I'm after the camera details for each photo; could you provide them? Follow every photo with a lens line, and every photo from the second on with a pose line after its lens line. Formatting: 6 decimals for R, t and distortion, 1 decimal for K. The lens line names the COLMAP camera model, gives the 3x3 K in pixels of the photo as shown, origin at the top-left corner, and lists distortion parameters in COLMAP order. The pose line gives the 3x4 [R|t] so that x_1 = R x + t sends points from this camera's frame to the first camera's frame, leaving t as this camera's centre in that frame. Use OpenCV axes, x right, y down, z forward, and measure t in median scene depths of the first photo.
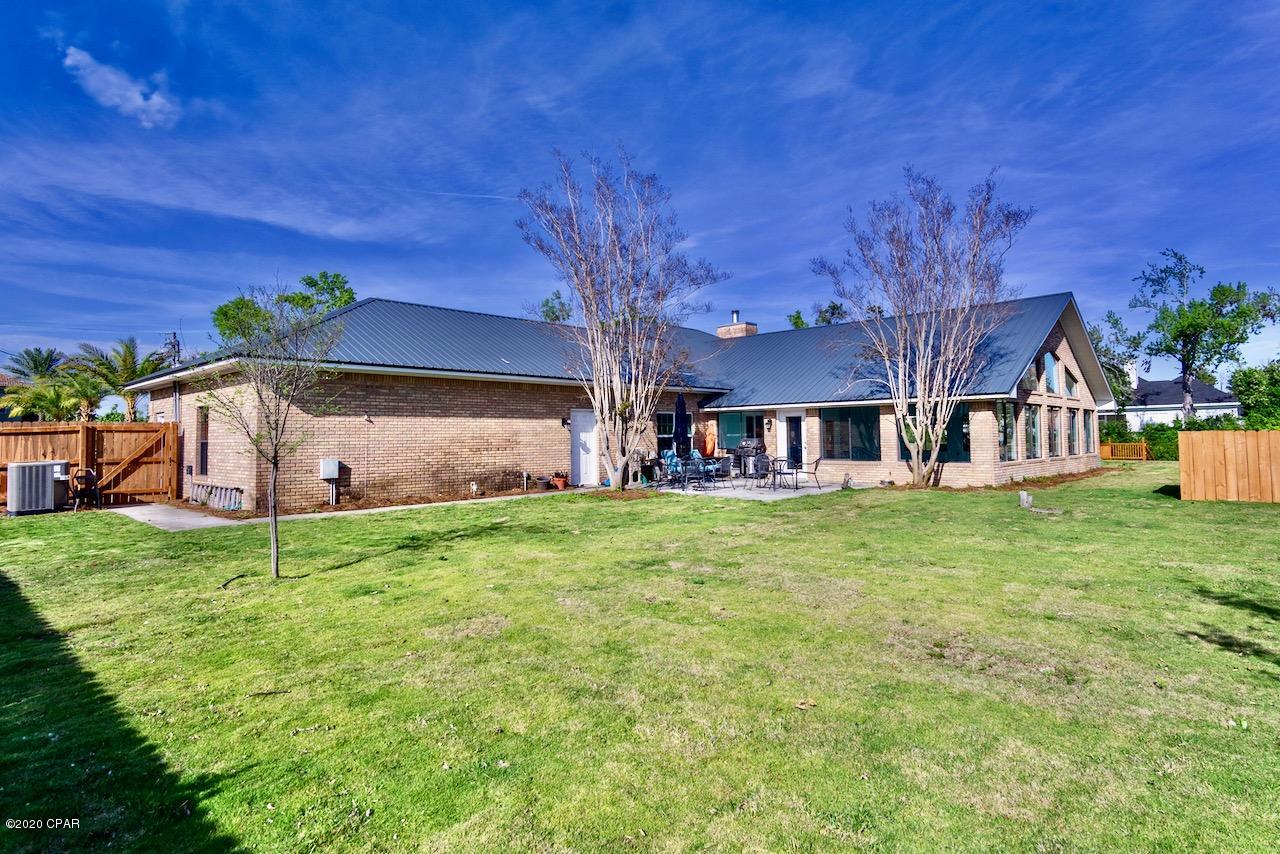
lens RADIAL K [[703.5, 0, 640.0], [0, 703.5, 427.0], [0, 0, 1]] dist [0.029509, 0.000360]
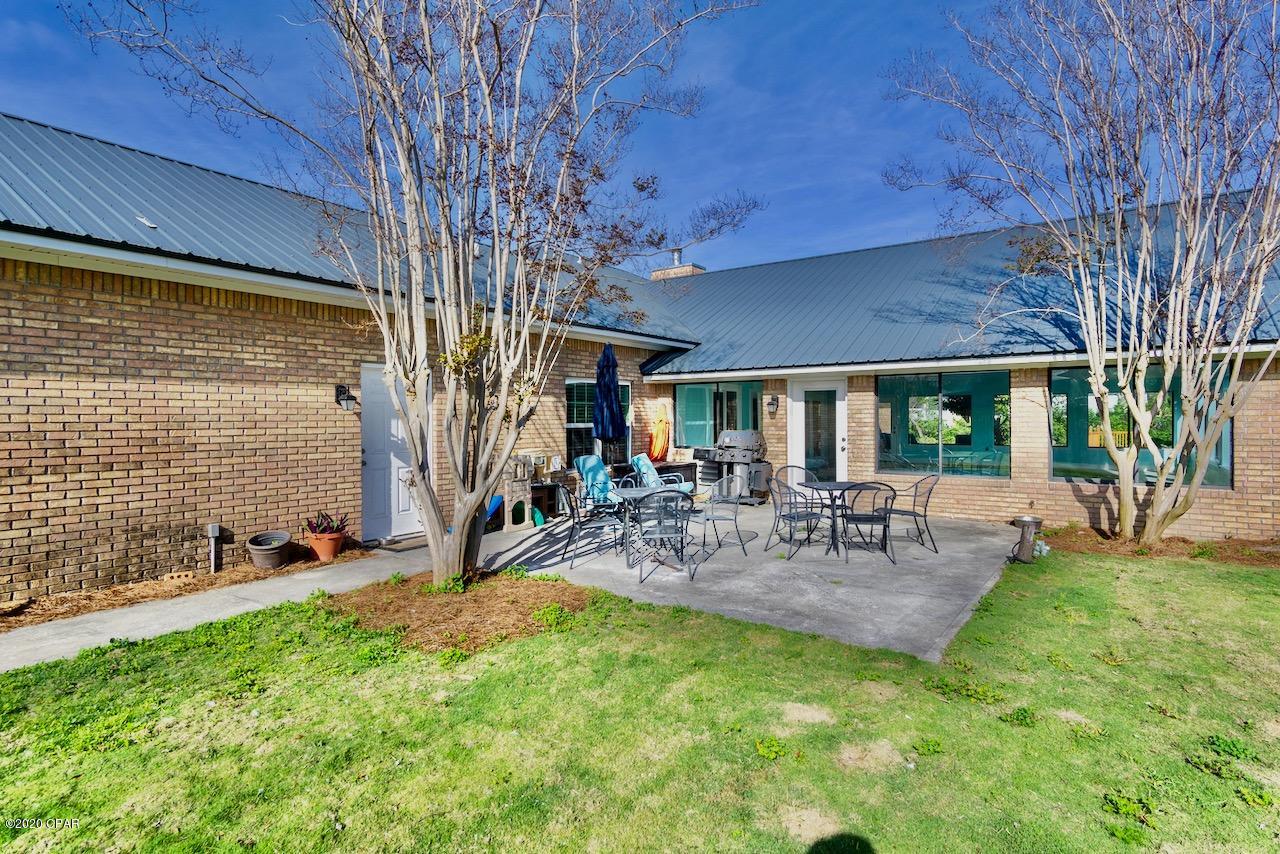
lens RADIAL K [[703.5, 0, 640.0], [0, 703.5, 427.0], [0, 0, 1]] dist [0.029509, 0.000360]
pose [[0.991925, 0.005079, 0.126726, 0.013422], [-0.008247, 0.999666, 0.024490, 0.000659], [-0.126560, -0.025337, 0.991635, 0.490135]]
